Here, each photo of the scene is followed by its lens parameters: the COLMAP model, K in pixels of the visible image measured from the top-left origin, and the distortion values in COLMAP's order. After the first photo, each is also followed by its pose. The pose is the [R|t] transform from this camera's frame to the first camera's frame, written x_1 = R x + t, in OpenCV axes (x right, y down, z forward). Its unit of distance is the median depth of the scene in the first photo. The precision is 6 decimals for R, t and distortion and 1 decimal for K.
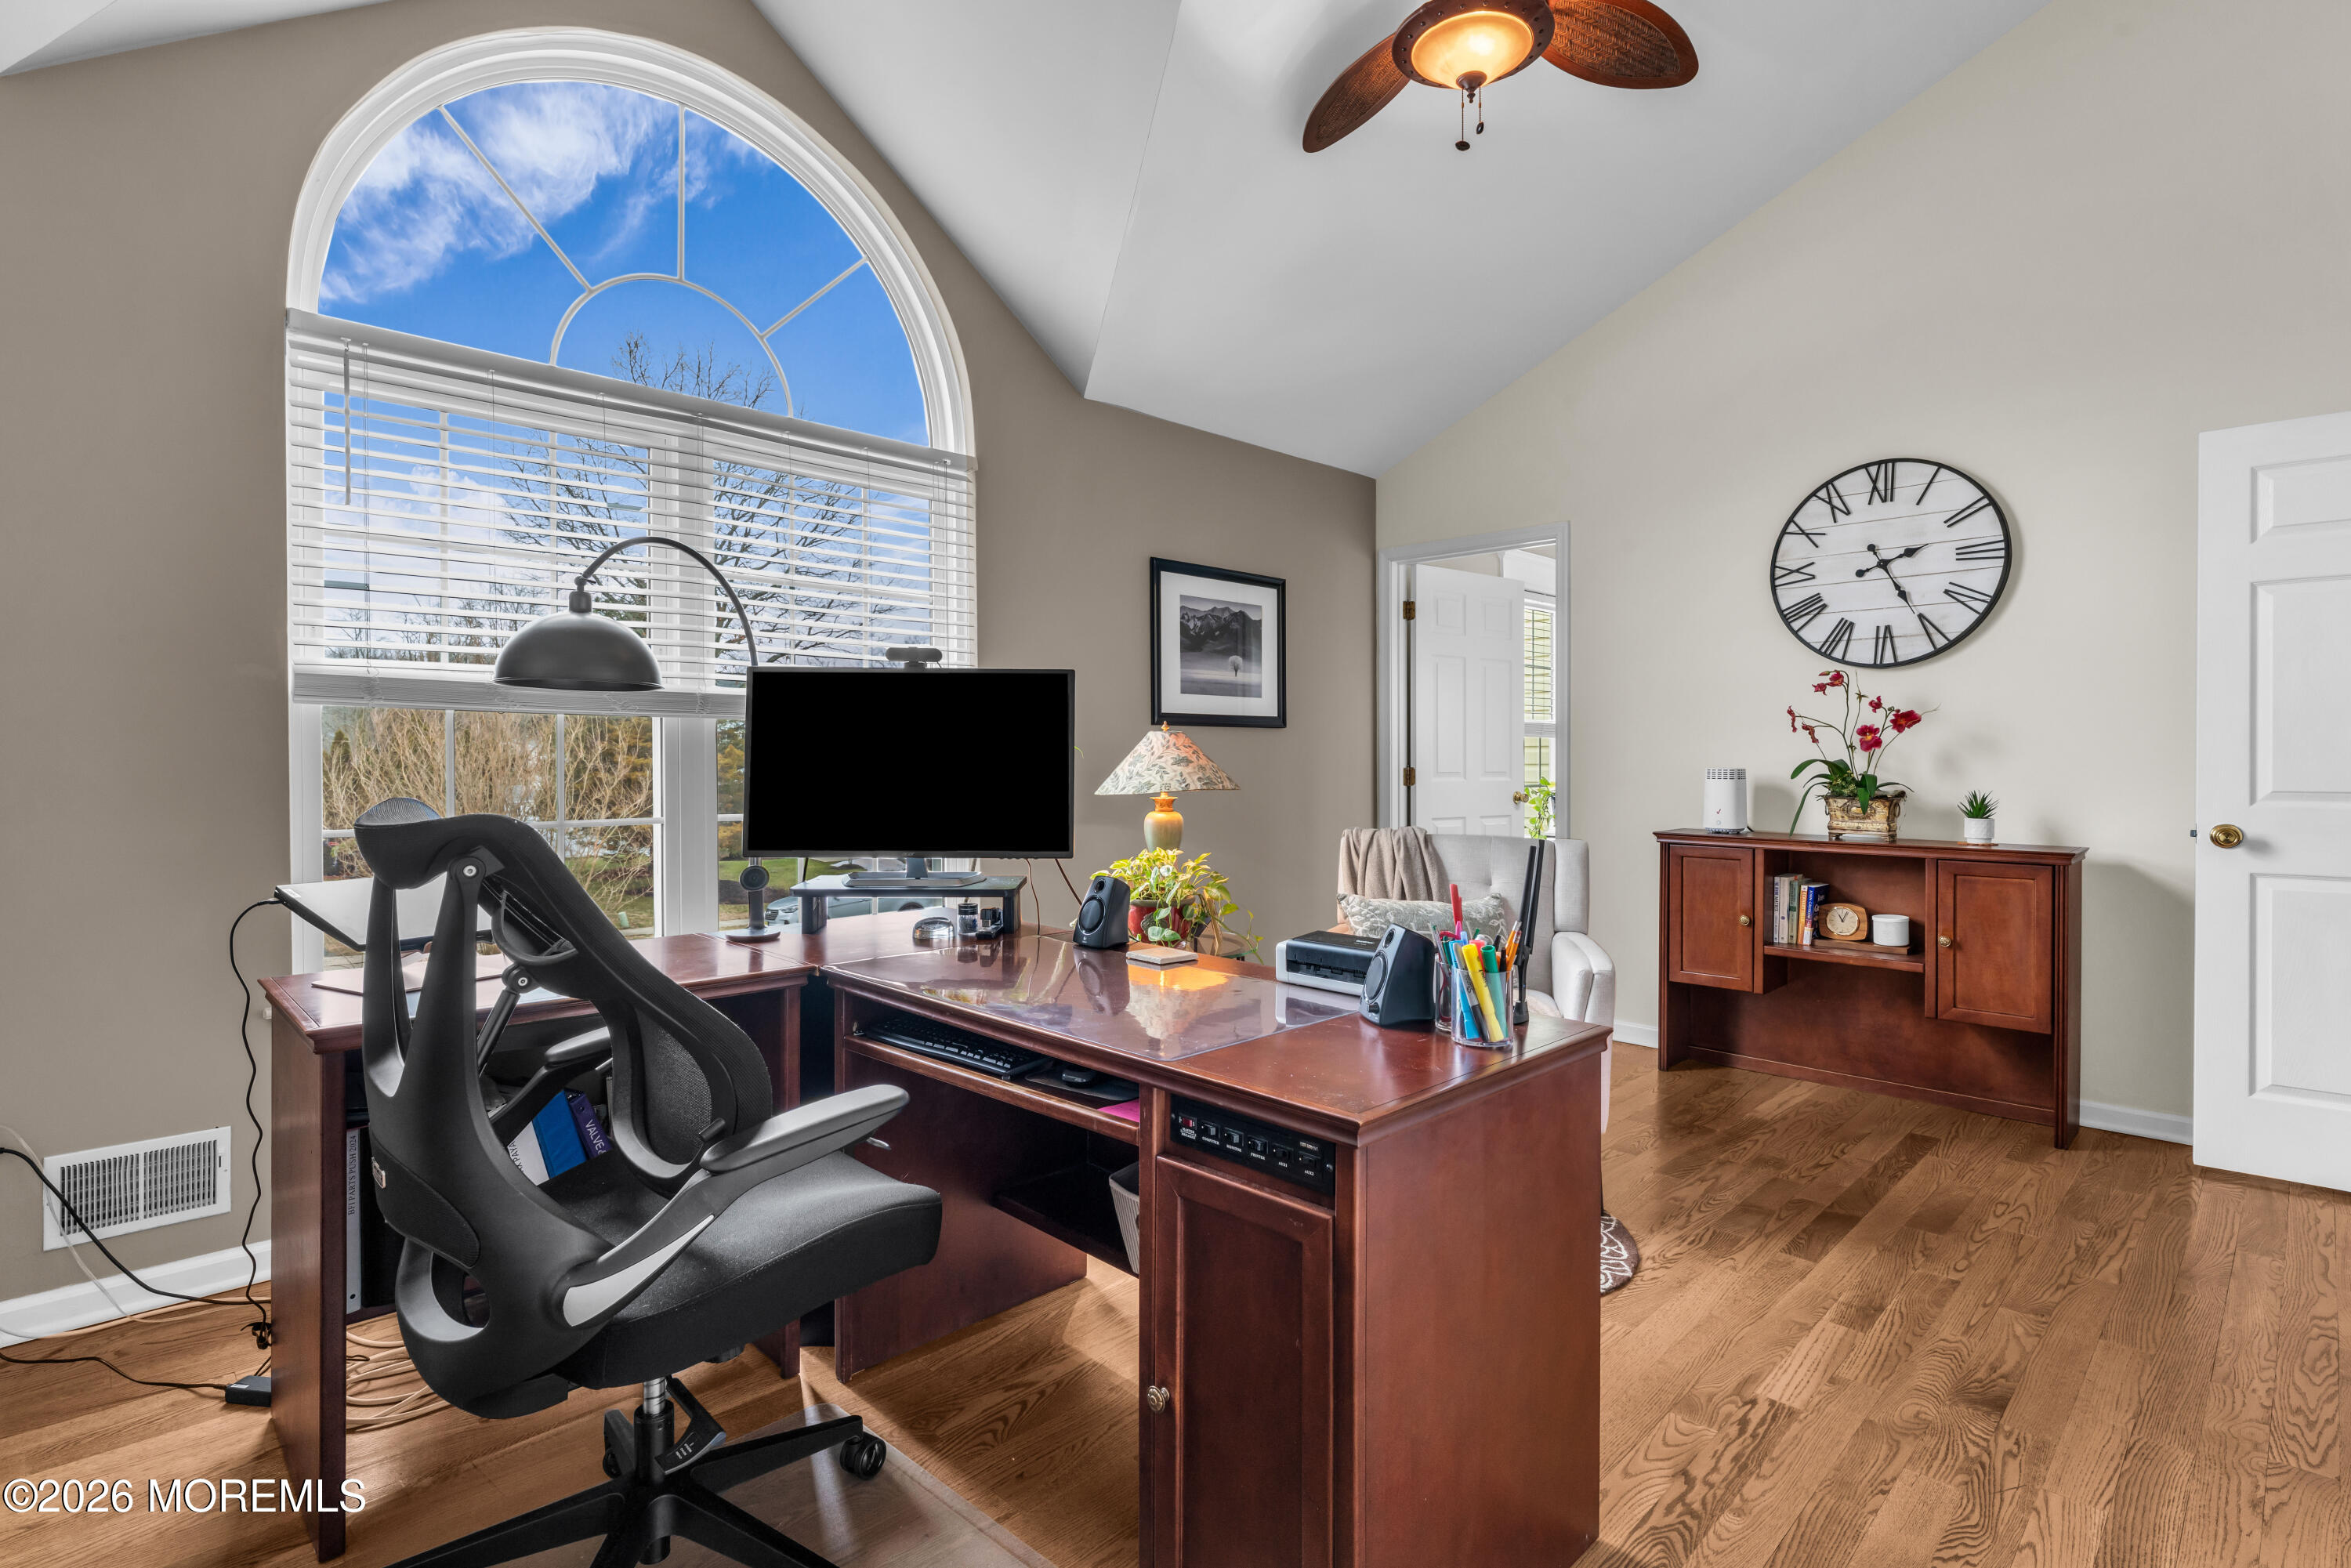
lens RADIAL K [[1144.6, 0, 1181.7], [0, 1144.6, 766.0], [0, 0, 1]] dist [-0.001486, -0.000758]
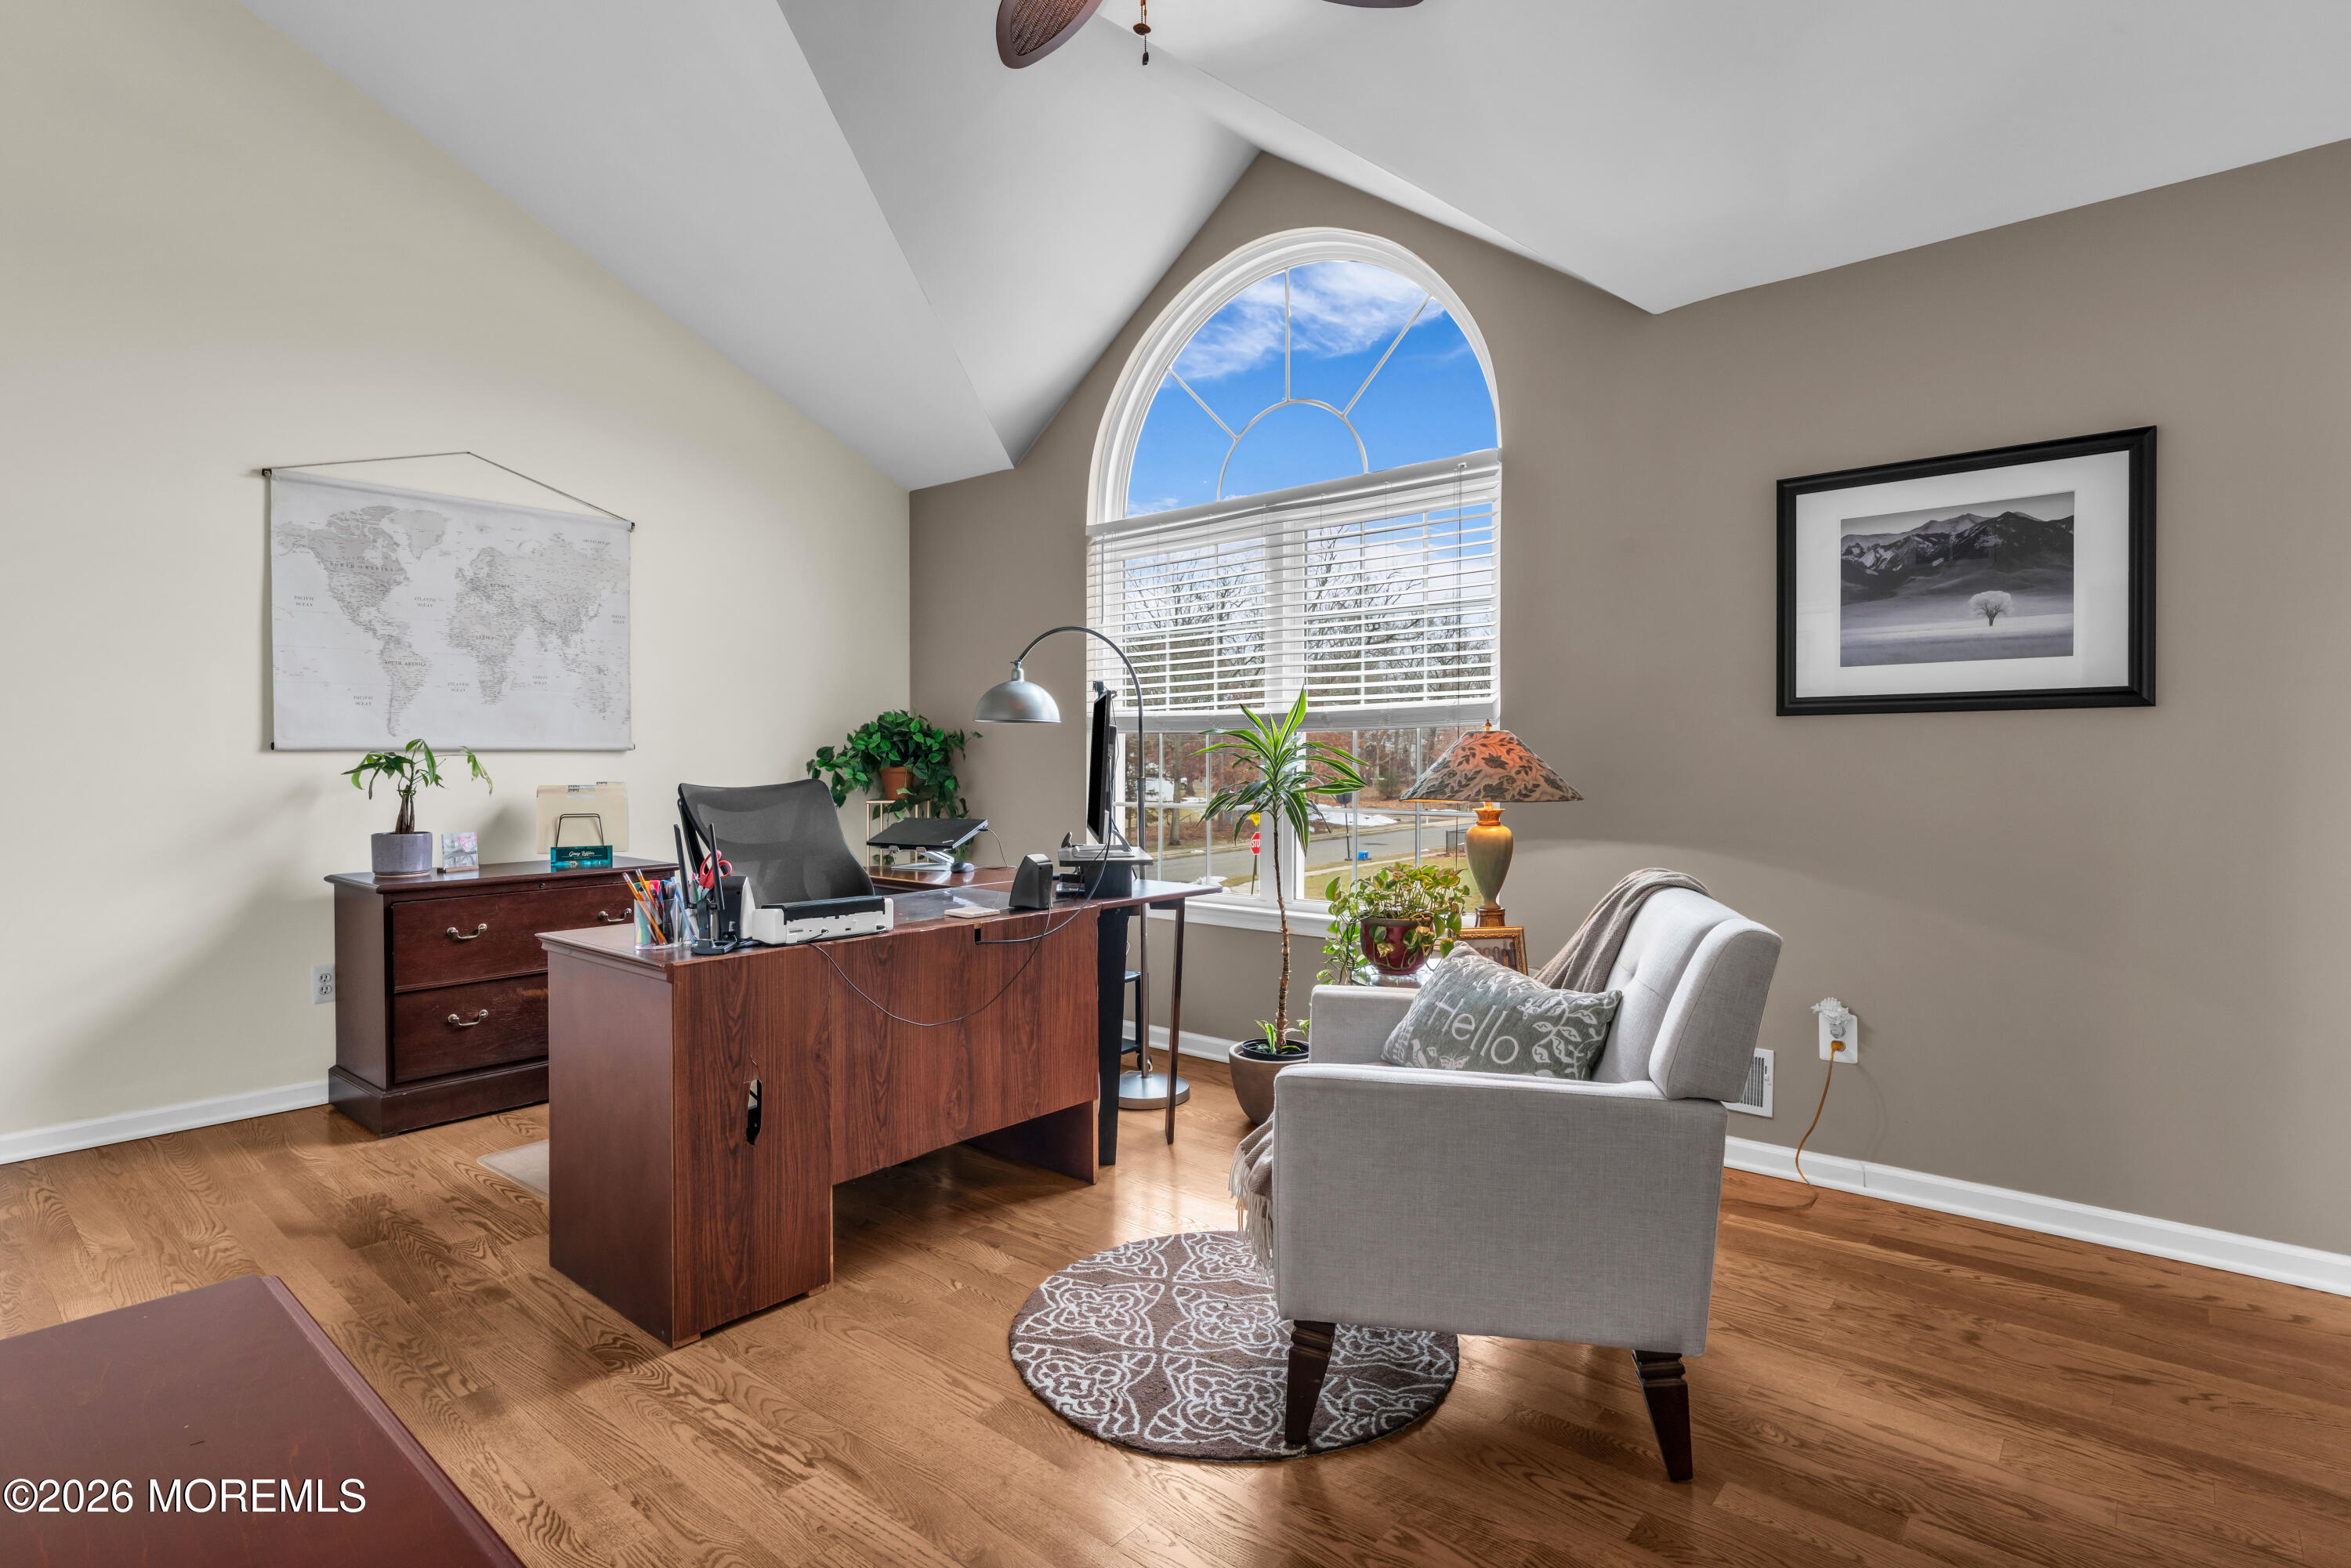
lens RADIAL K [[1190.5, 0, 1175.5], [0, 1190.5, 784.0], [0, 0, 1]] dist [-0.001177, -0.000315]
pose [[0.068227, 0.017785, -0.997511, 0.670847], [-0.006254, 0.999829, 0.017399, -0.004198], [0.997650, 0.005051, 0.068326, 0.561427]]
